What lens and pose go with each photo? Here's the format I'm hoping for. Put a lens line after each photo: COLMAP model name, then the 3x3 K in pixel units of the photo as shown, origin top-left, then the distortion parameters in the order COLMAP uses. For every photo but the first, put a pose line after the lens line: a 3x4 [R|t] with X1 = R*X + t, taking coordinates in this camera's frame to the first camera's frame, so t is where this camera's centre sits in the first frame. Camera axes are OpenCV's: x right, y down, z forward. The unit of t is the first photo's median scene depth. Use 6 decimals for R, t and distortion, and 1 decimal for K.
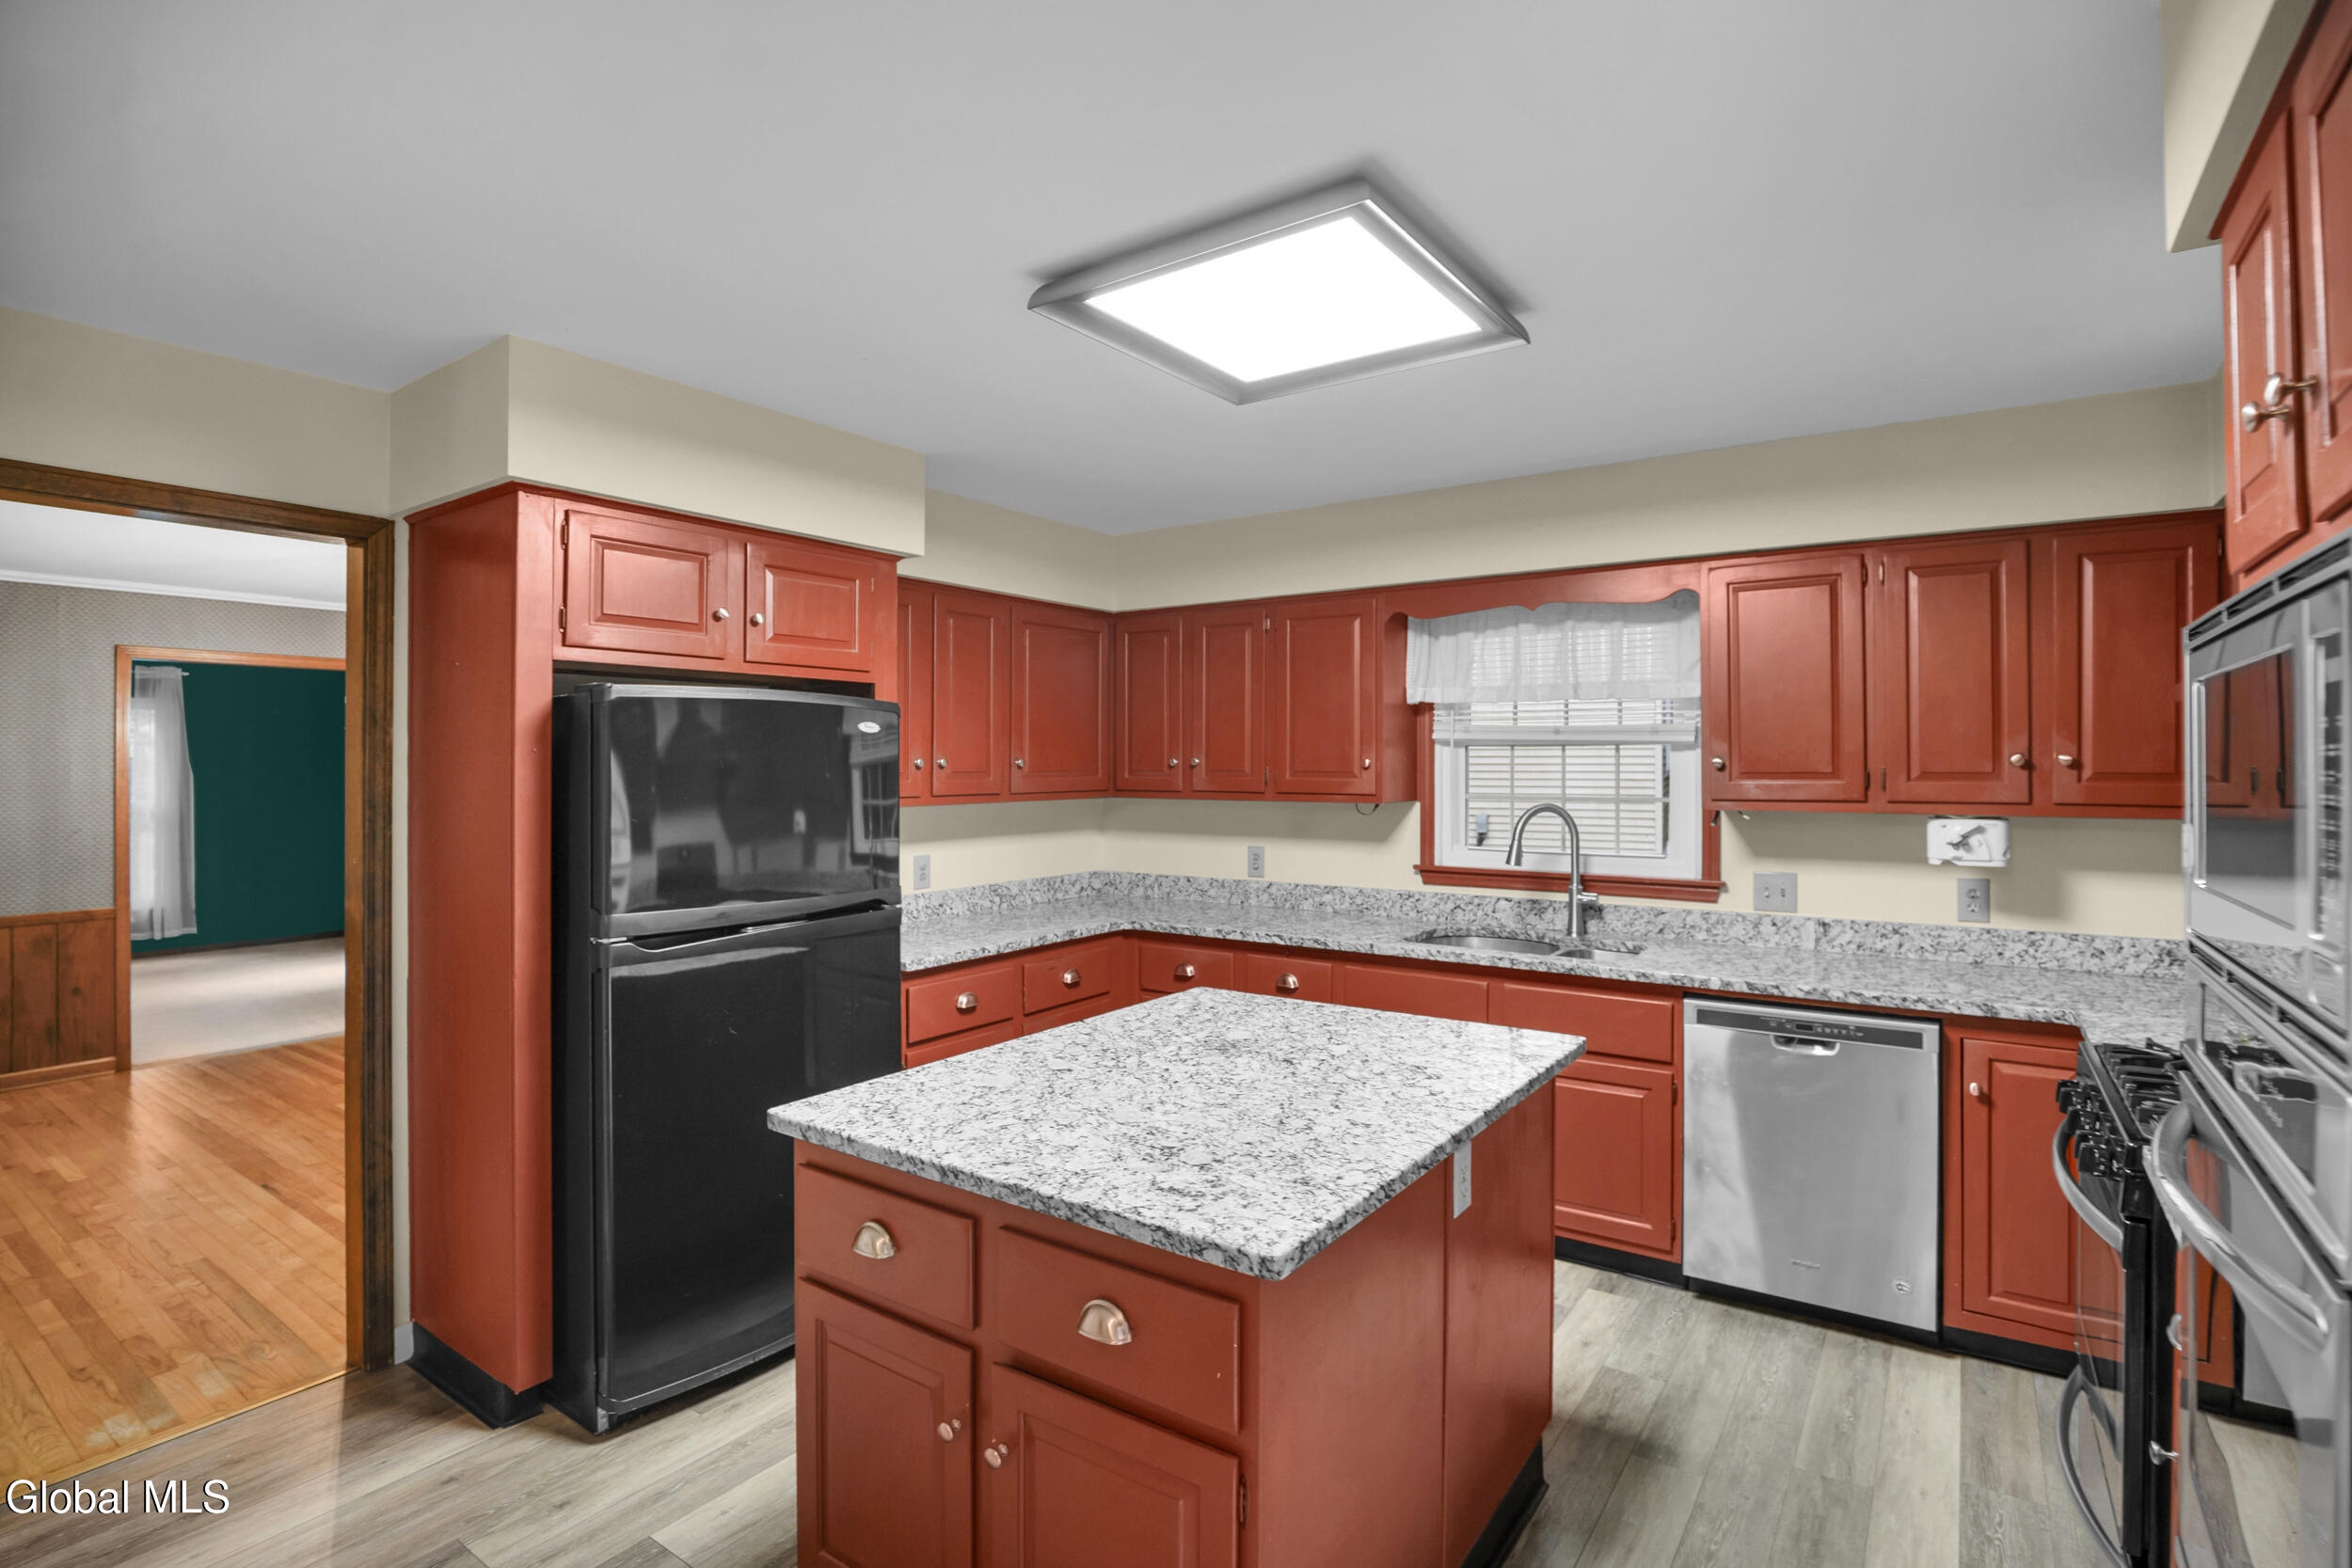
lens RADIAL K [[1106.9, 0, 1182.8], [0, 1106.9, 767.9], [0, 0, 1]] dist [-0.036963, 0.006989]
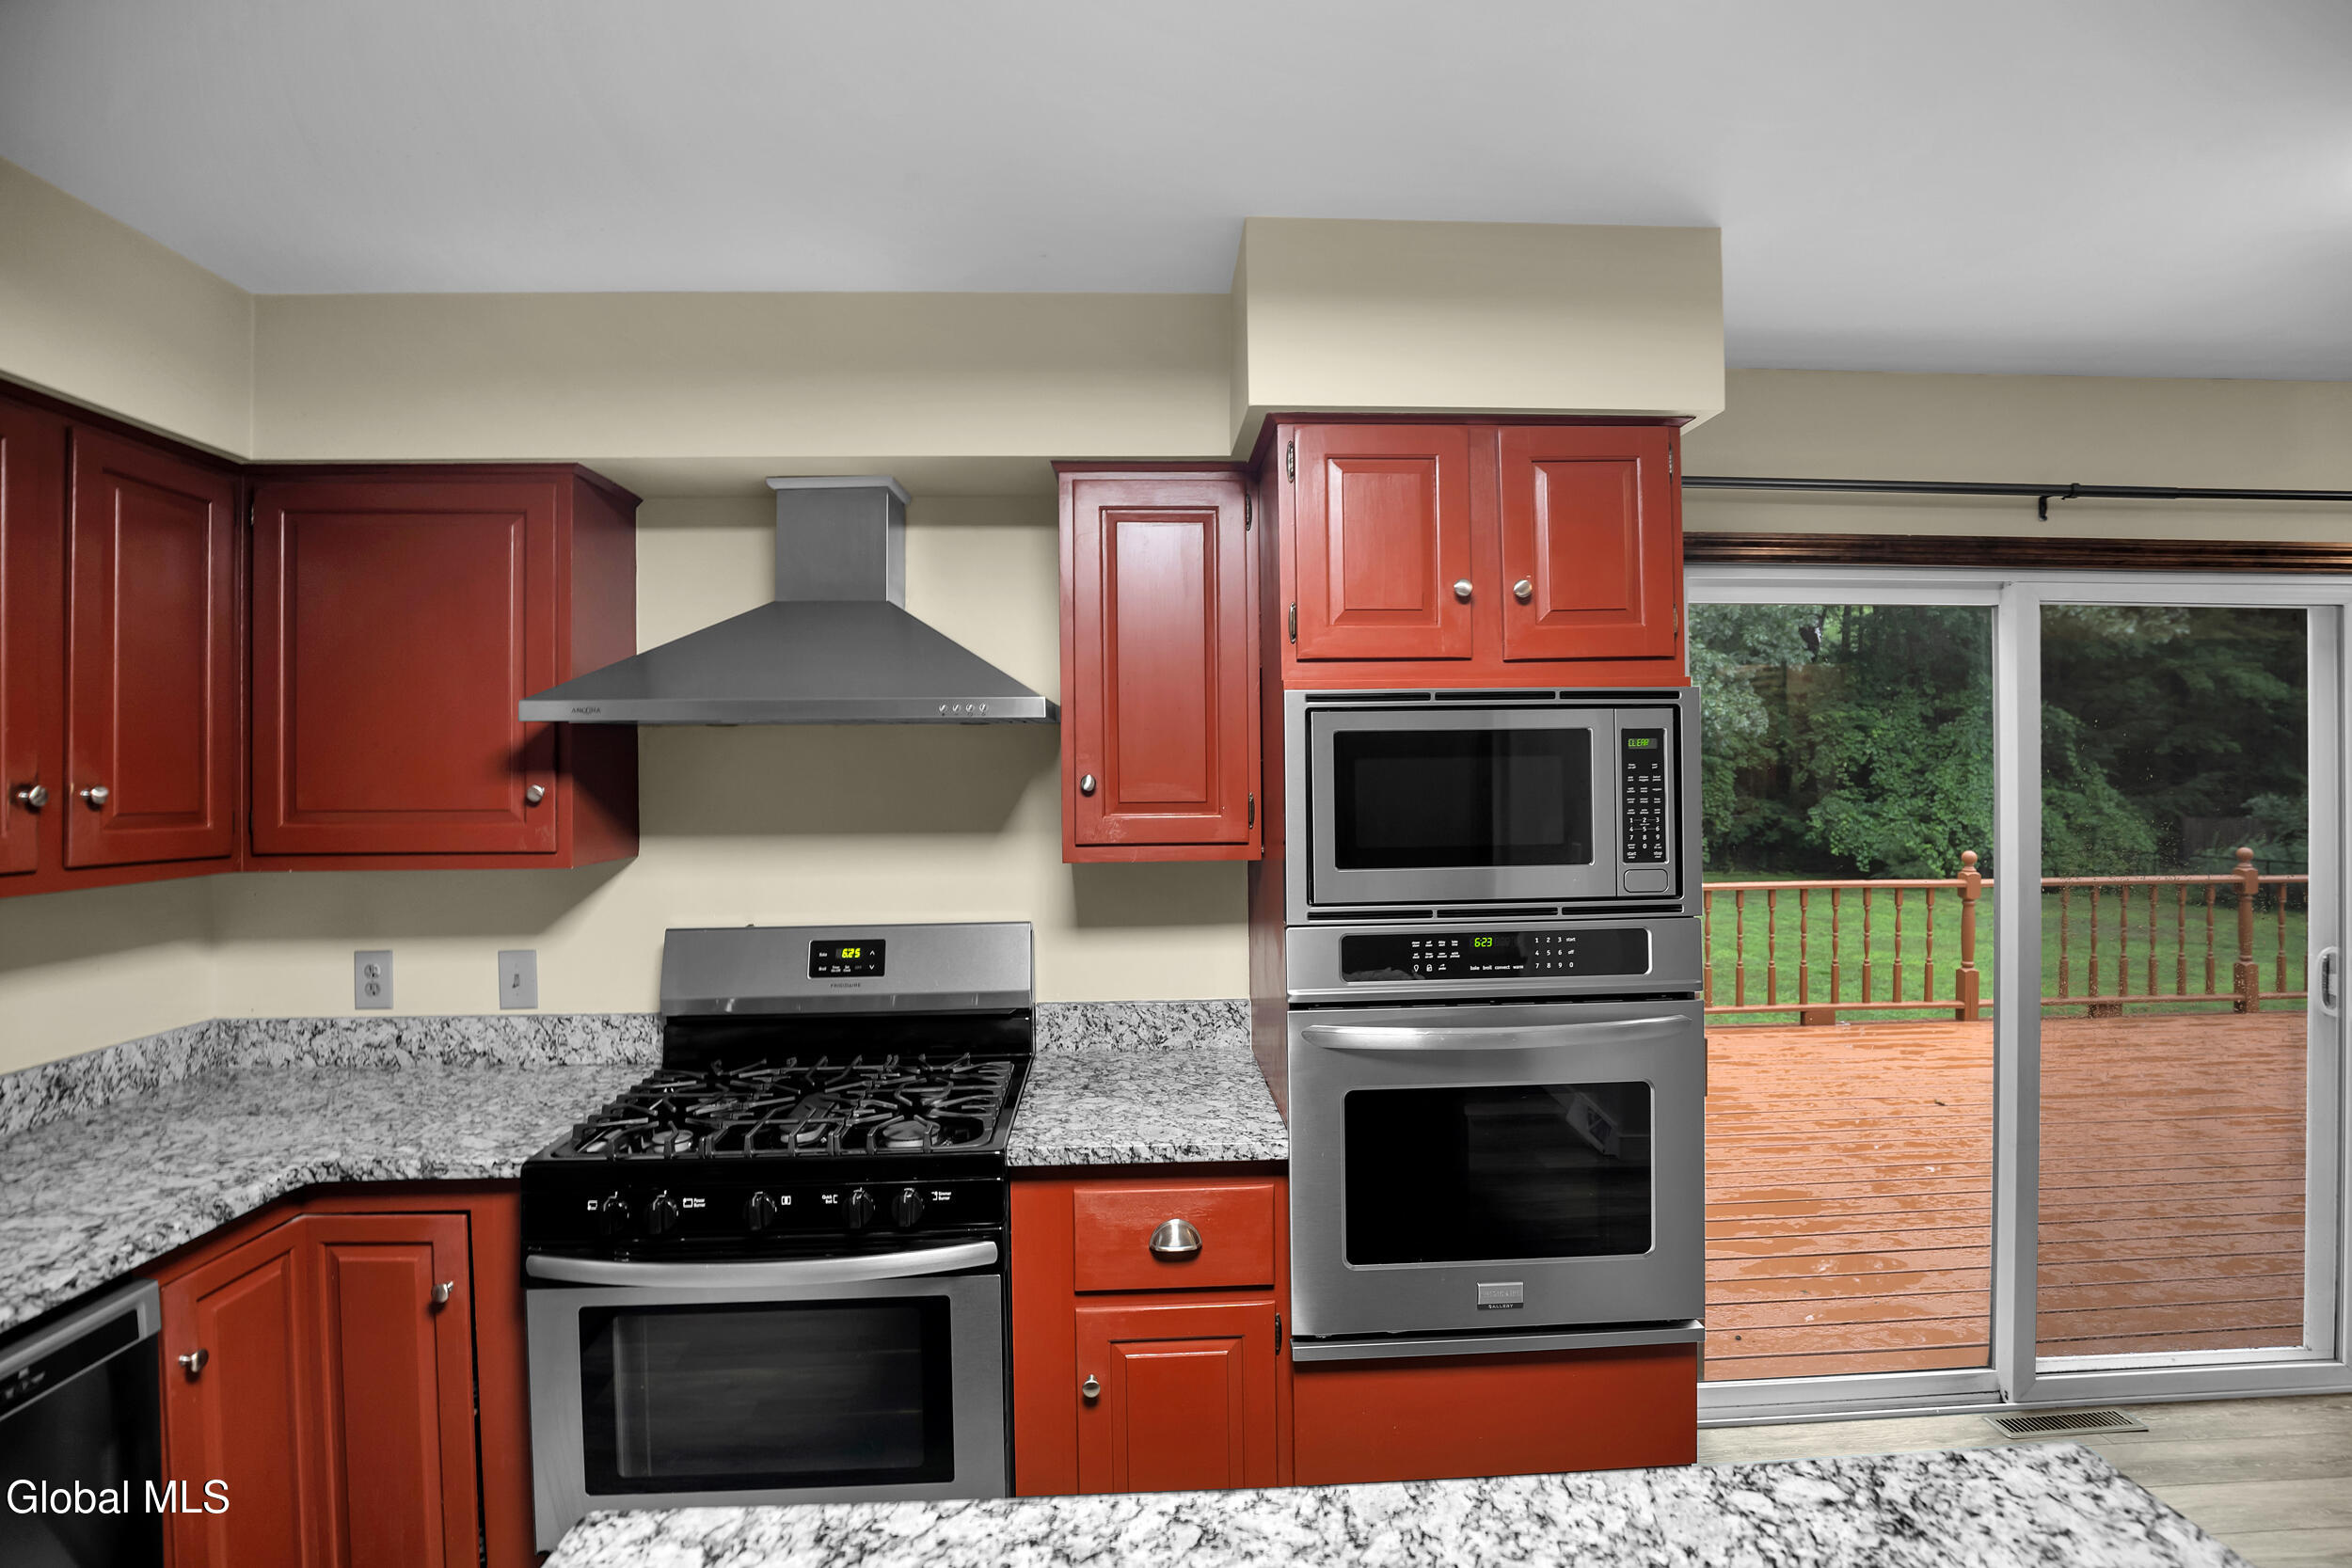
lens RADIAL K [[1106.9, 0, 1222.8], [0, 1106.9, 777.2], [0, 0, 1]] dist [-0.036963, 0.006989]
pose [[-0.621696, 0.008271, 0.783215, -0.064416], [0.012024, 0.999927, -0.001015, -0.009616], [-0.783166, 0.008787, -0.621750, 0.939866]]
